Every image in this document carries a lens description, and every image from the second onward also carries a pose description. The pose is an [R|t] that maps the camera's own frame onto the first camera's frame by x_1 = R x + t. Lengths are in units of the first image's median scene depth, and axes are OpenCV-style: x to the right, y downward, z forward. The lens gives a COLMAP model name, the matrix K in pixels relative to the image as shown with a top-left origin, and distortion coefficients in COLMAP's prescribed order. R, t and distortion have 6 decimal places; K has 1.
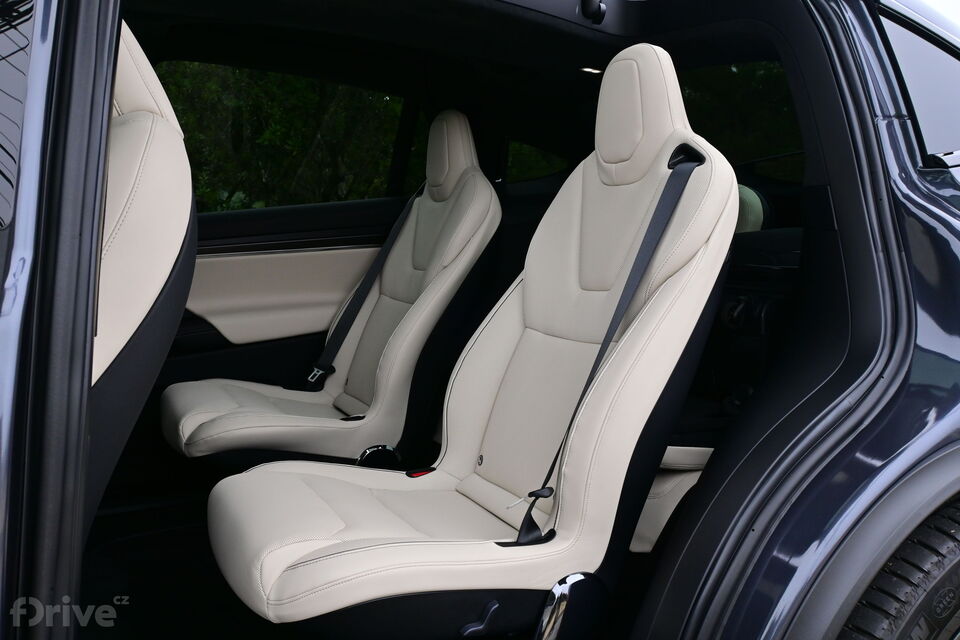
lens RADIAL K [[866.6, 0, 480.0], [0, 866.6, 320.0], [0, 0, 1]] dist [0.001924, 0.003299]
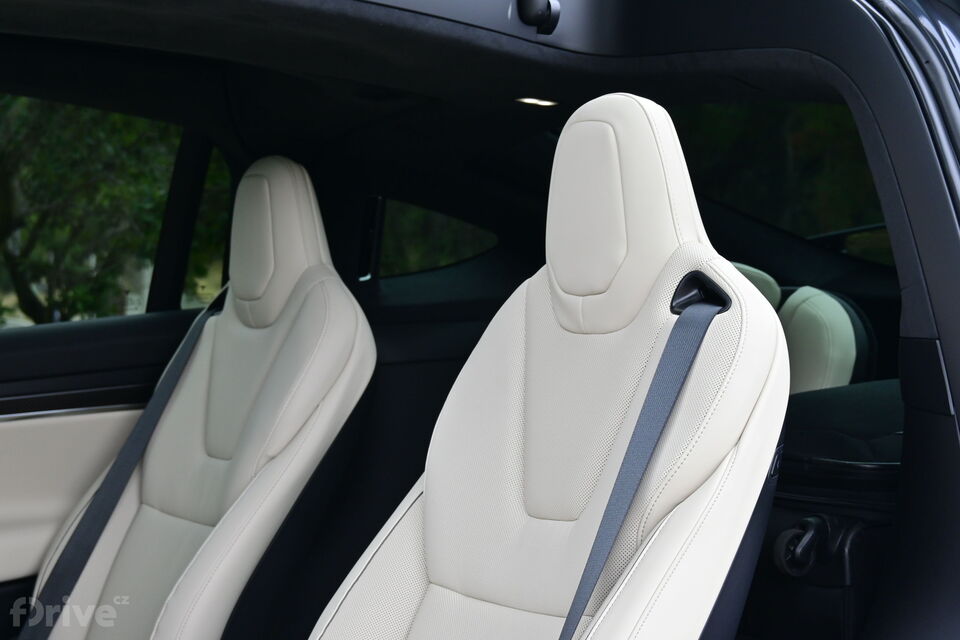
lens RADIAL K [[1872.4, 0, 480.0], [0, 1872.4, 320.0], [0, 0, 1]] dist [0.004416, 0.273718]
pose [[0.995532, -0.009795, 0.093919, -0.025522], [0.018673, 0.995386, -0.094117, -0.043918], [-0.092564, 0.095450, 0.991121, -0.202619]]
